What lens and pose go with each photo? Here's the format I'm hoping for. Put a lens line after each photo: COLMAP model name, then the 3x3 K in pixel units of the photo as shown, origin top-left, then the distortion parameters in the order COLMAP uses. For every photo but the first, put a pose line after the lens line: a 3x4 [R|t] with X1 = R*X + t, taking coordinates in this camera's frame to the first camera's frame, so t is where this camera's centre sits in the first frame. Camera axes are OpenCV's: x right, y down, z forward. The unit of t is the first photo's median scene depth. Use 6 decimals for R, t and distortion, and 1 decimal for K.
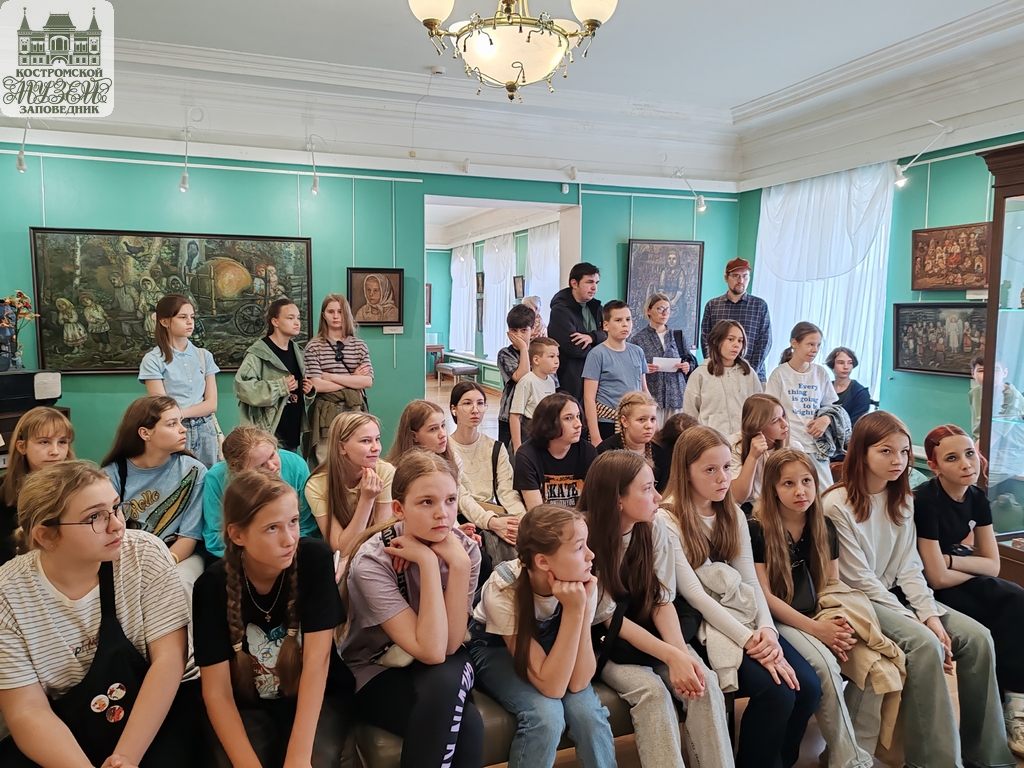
lens RADIAL K [[788.4, 0, 513.3], [0, 788.4, 384.8], [0, 0, 1]] dist [0.035418, -0.005203]
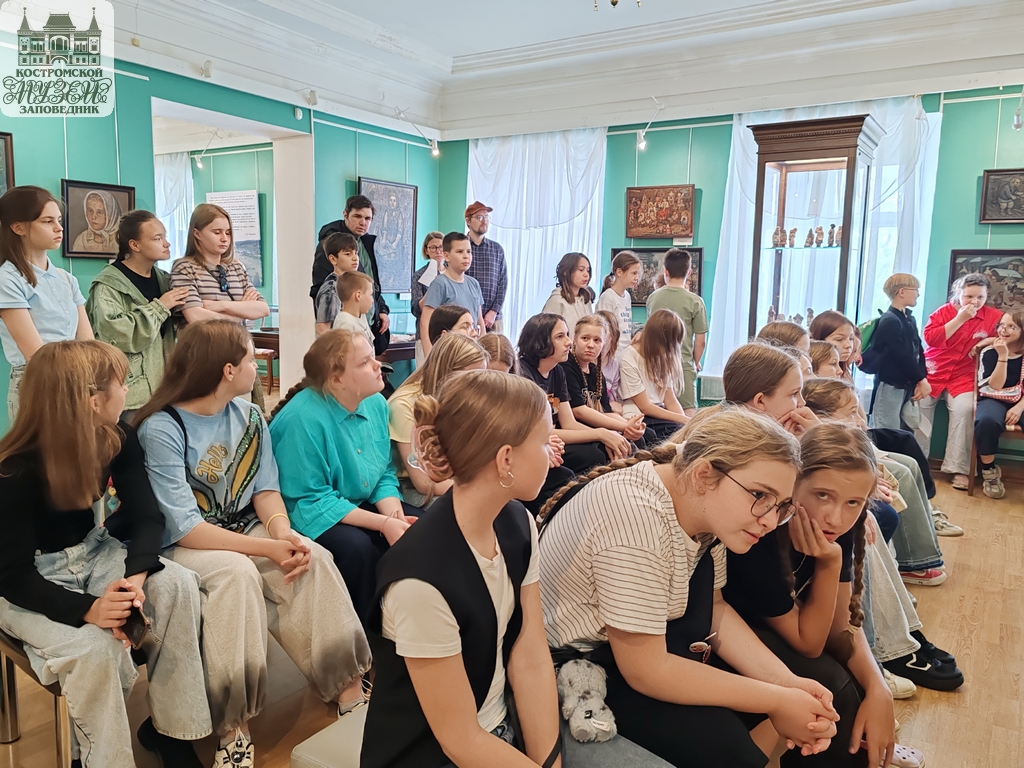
lens RADIAL K [[788.4, 0, 511.6], [0, 788.4, 385.6], [0, 0, 1]] dist [0.035418, -0.005203]
pose [[0.800766, -0.071682, 0.594672, -0.342438], [0.044589, 0.997192, 0.060160, 0.023994], [-0.597315, -0.021659, 0.801714, 0.122258]]
